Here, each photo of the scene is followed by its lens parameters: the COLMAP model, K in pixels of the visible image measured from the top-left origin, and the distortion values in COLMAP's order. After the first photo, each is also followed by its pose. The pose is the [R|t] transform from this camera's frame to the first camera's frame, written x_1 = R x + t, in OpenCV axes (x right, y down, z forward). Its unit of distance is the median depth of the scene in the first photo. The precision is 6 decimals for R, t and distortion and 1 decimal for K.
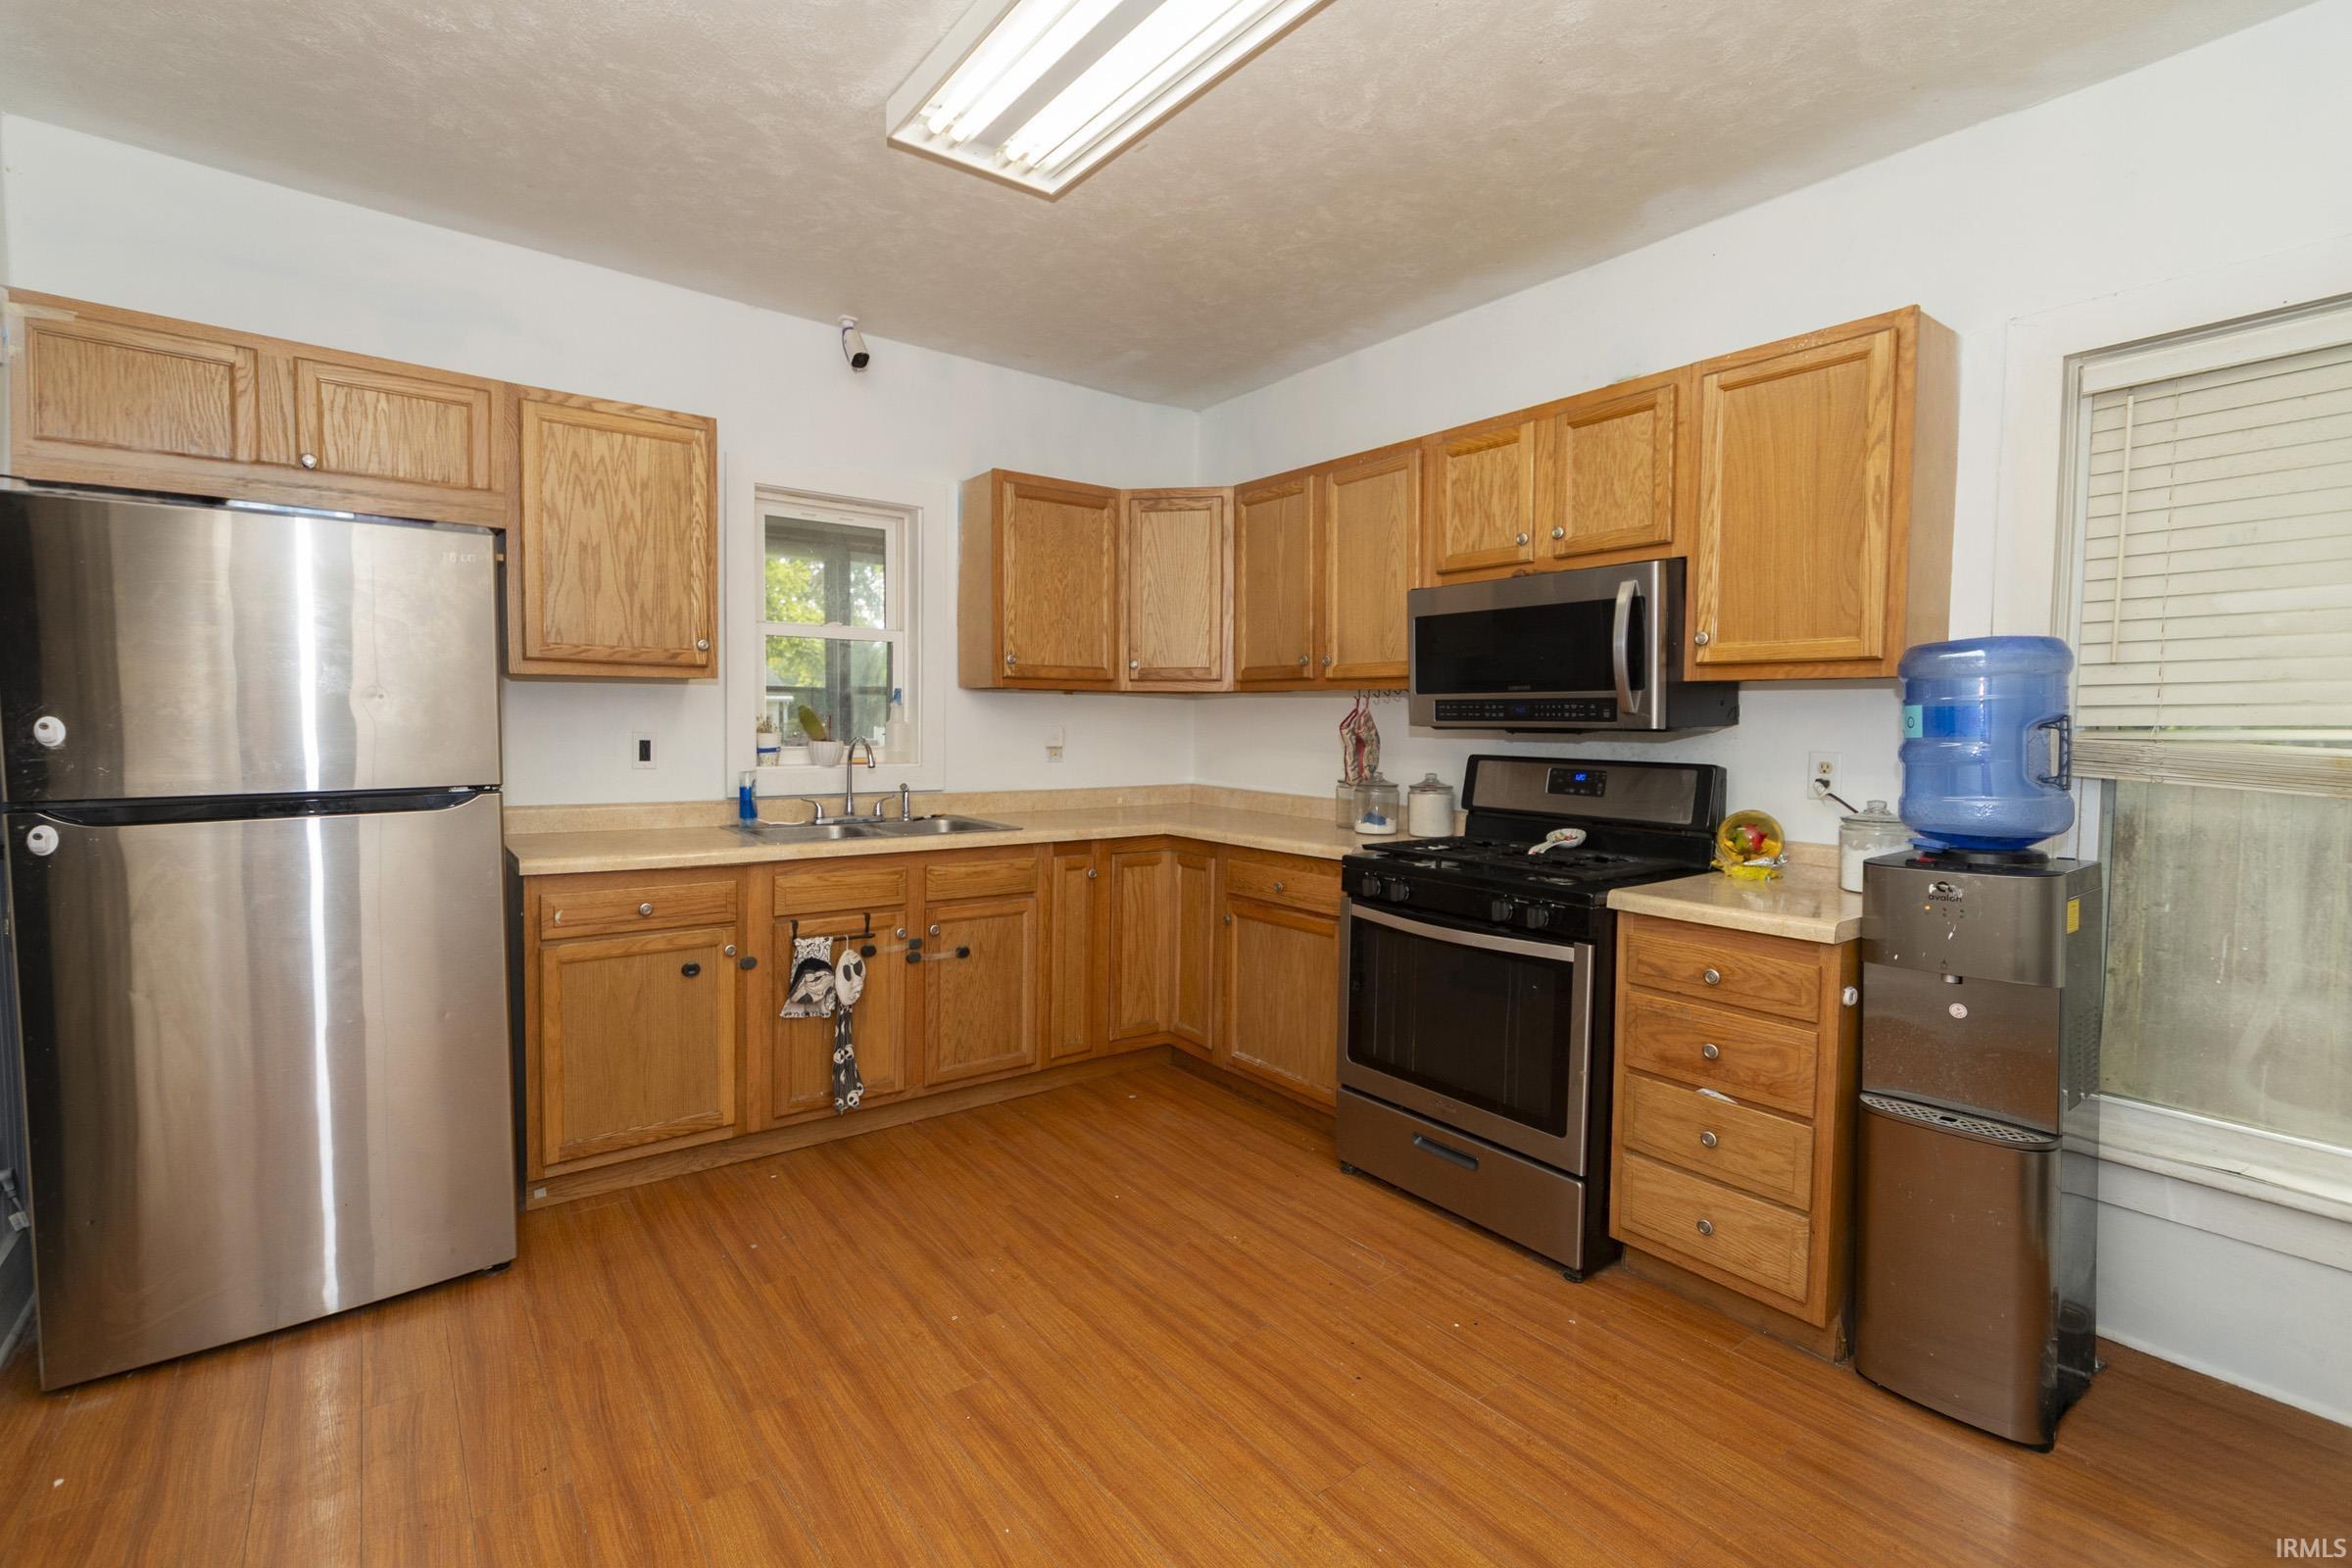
lens RADIAL K [[1029.2, 0, 1153.3], [0, 1029.2, 769.5], [0, 0, 1]] dist [0.000804, -0.000826]
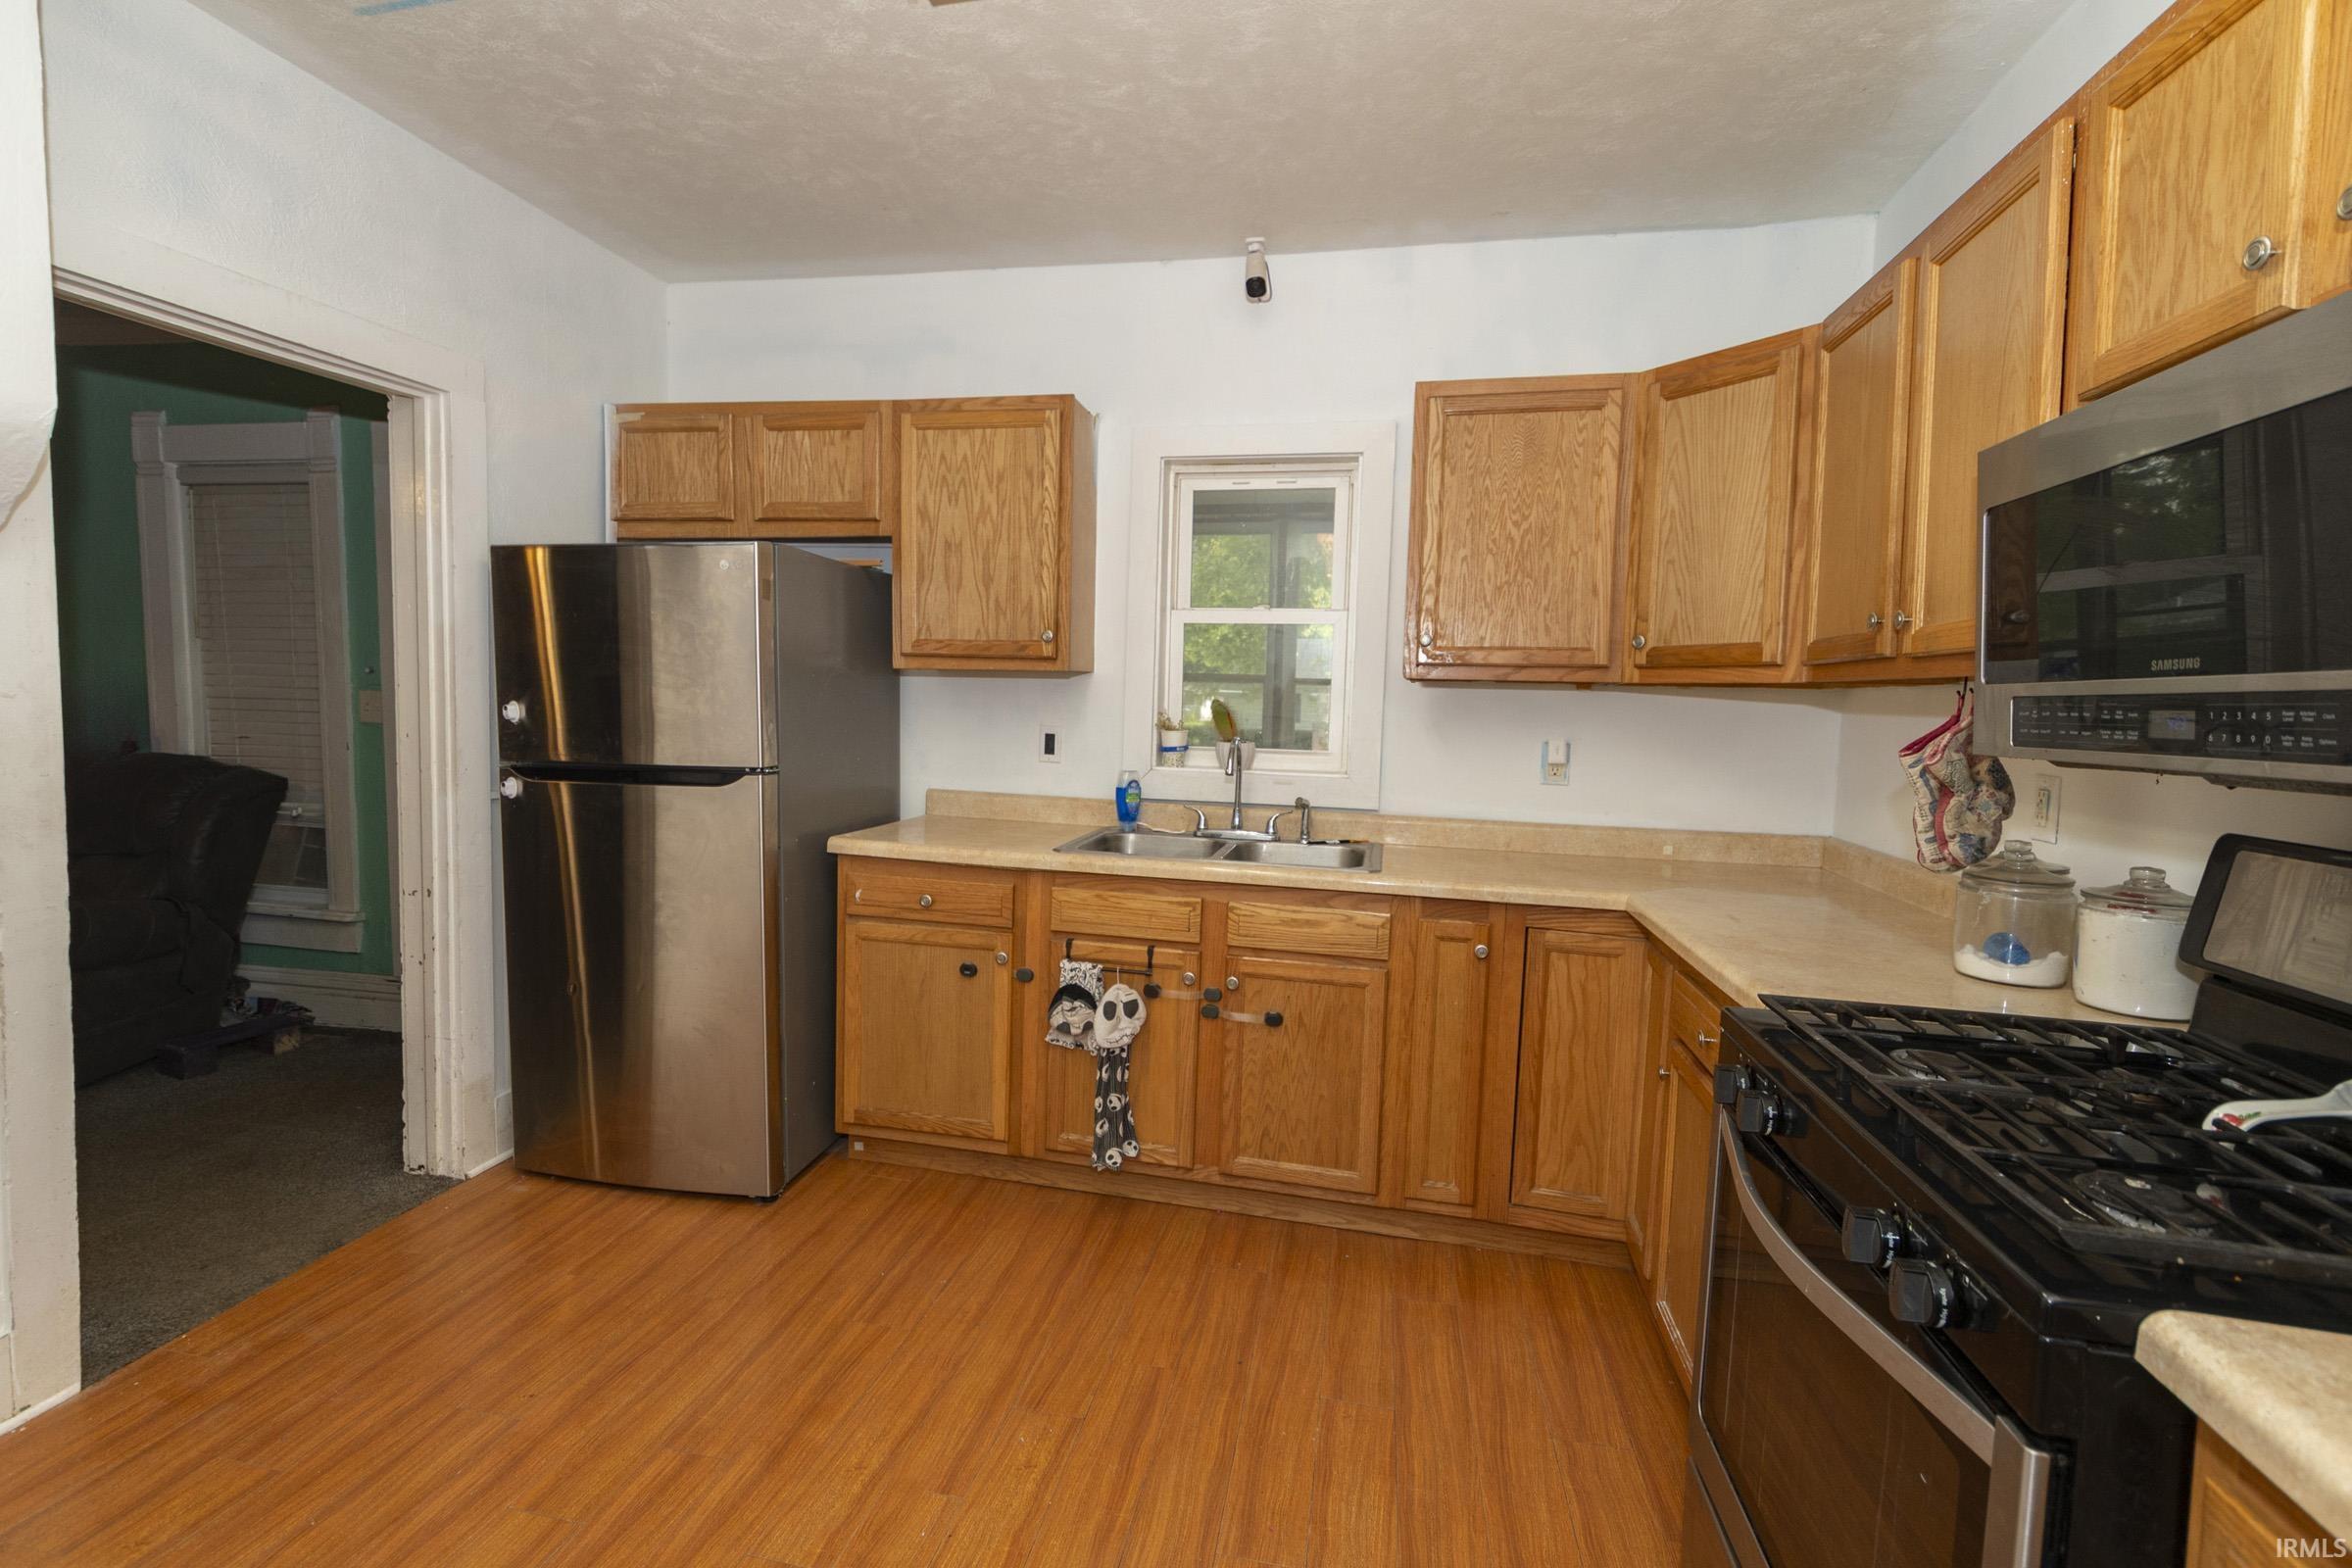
lens RADIAL K [[1053.9, 0, 1149.9], [0, 1053.9, 771.8], [0, 0, 1]] dist [0.001355, -0.000255]
pose [[0.648378, 0.059423, -0.758996, 0.382437], [-0.058802, 0.997880, 0.027893, -0.028254], [0.759044, 0.026545, 0.650498, 0.448224]]
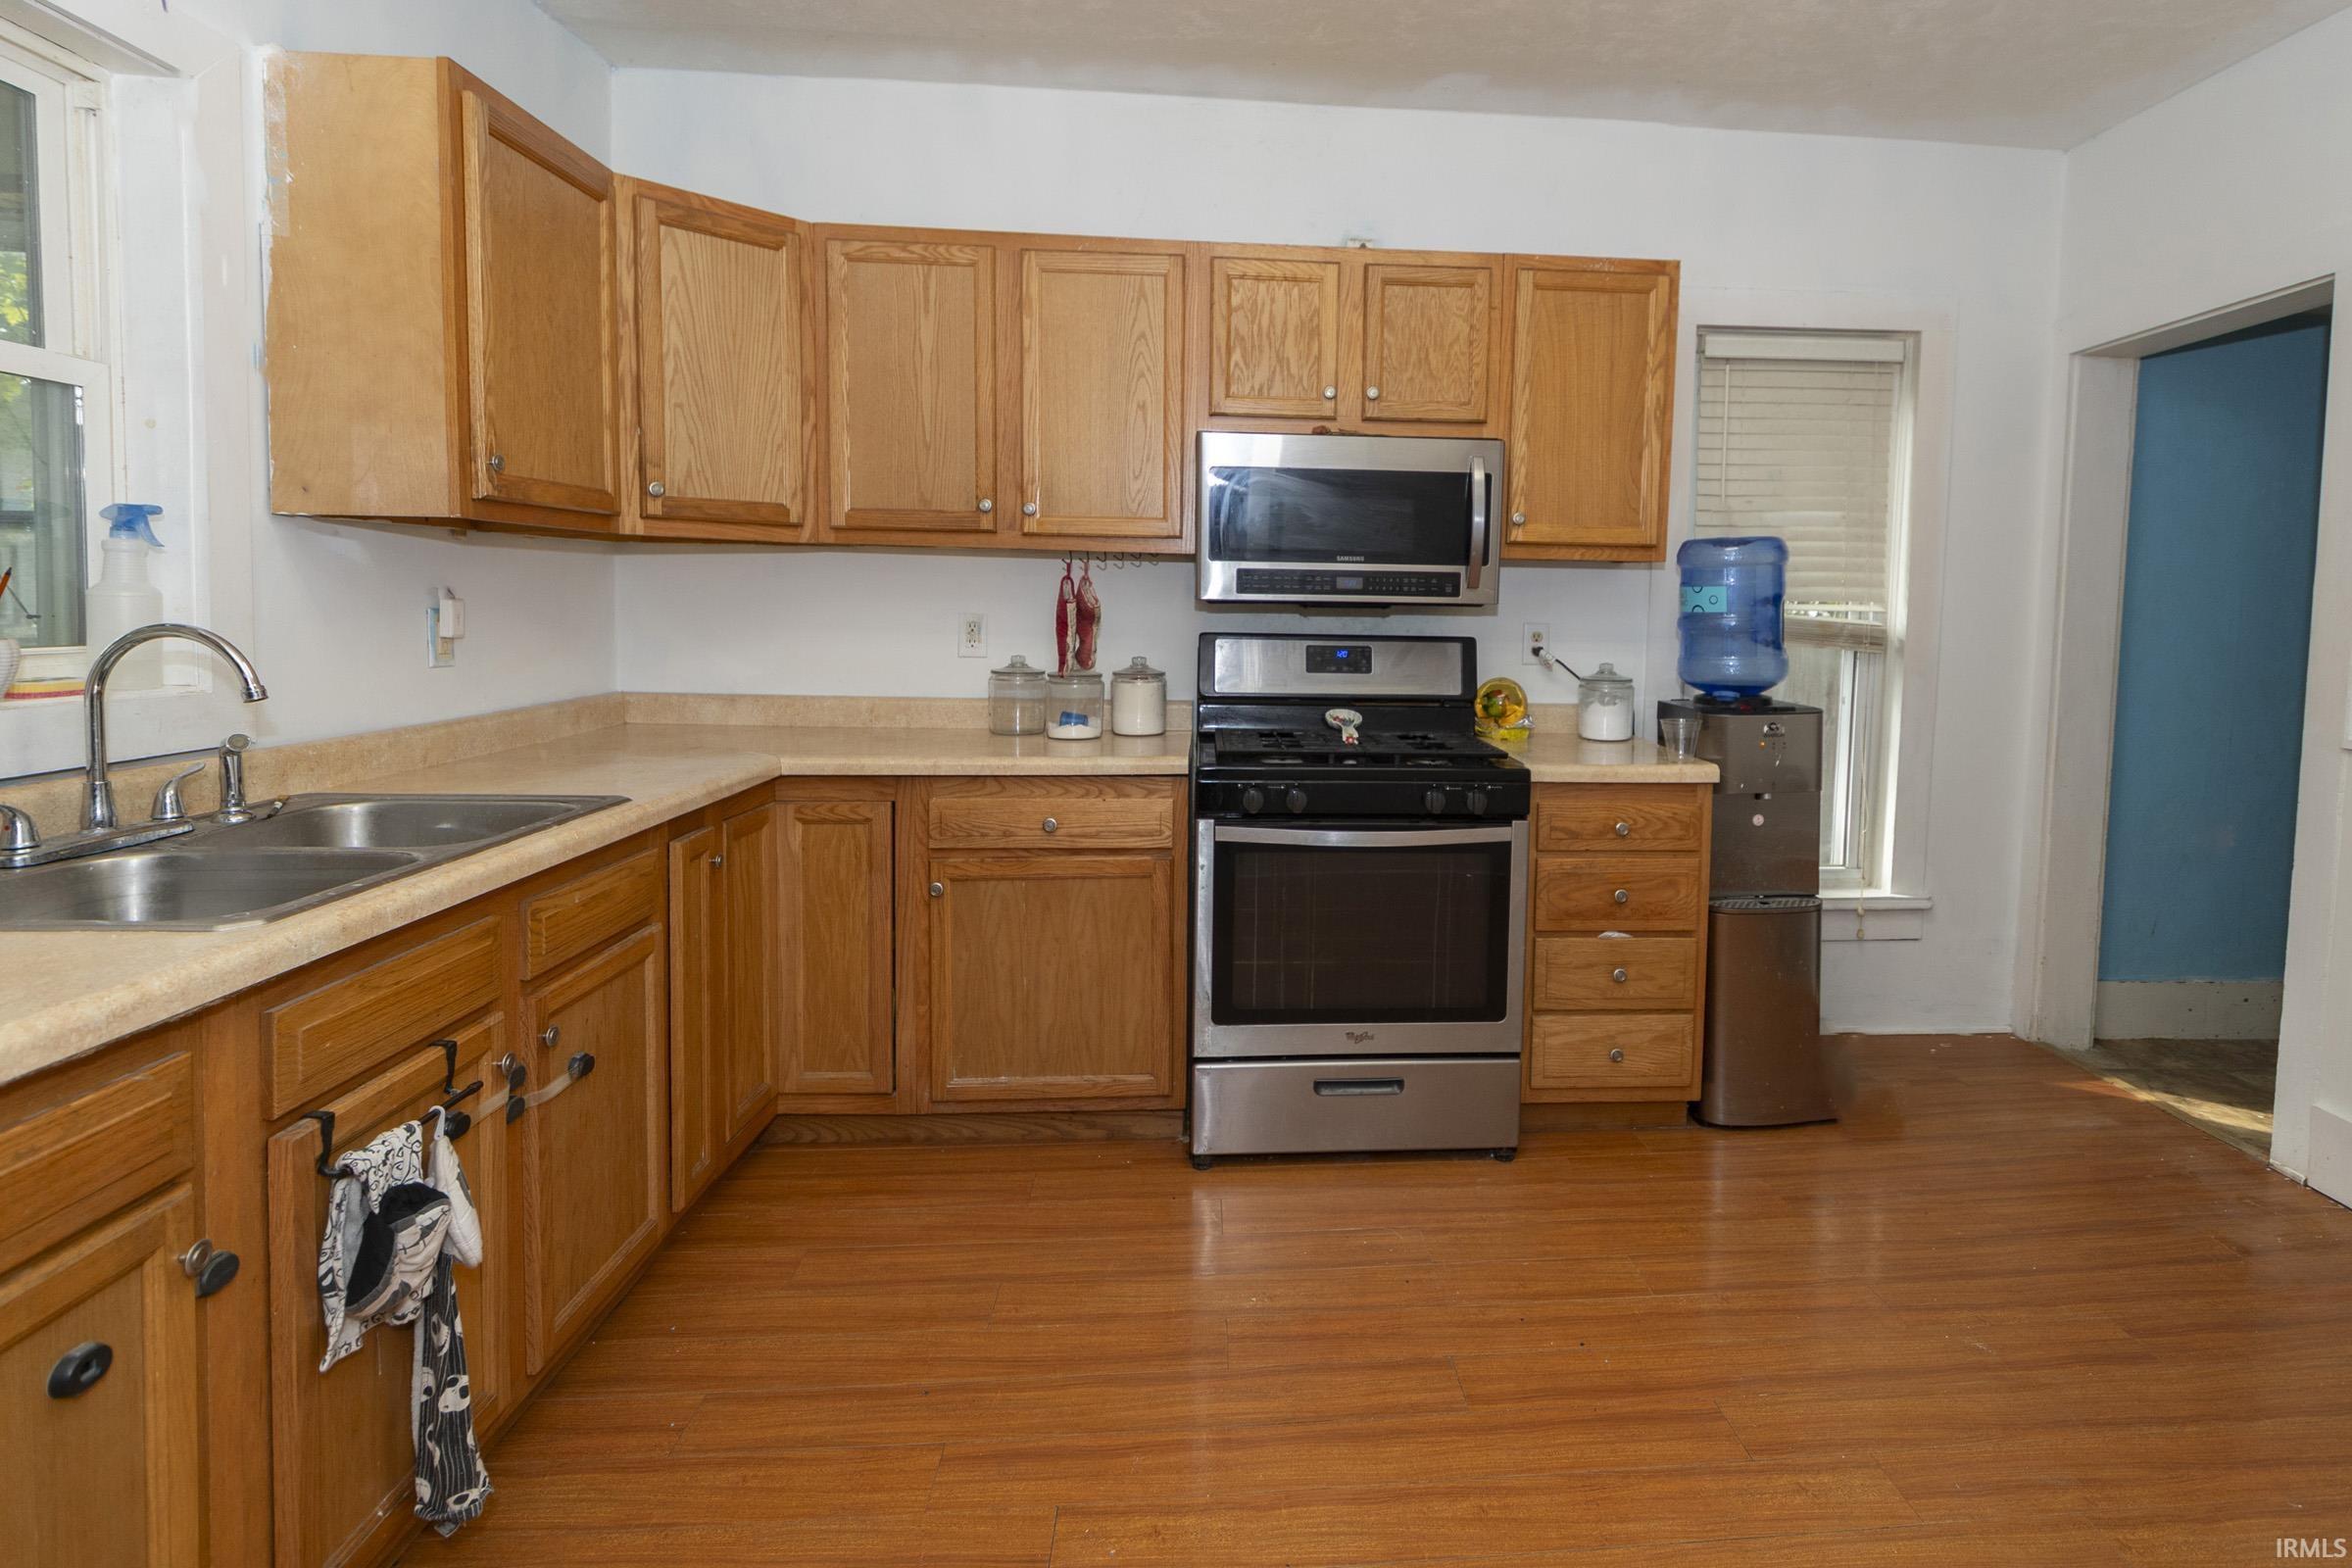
lens RADIAL K [[1185.6, 0, 1313.0], [0, 1185.6, 662.1], [0, 0, 1]] dist [0.011691, -0.000939]
pose [[0.525925, -0.046349, 0.849267, -0.521899], [0.029905, 0.998904, 0.035996, -0.025099], [-0.850005, 0.006466, 0.526735, 0.448293]]
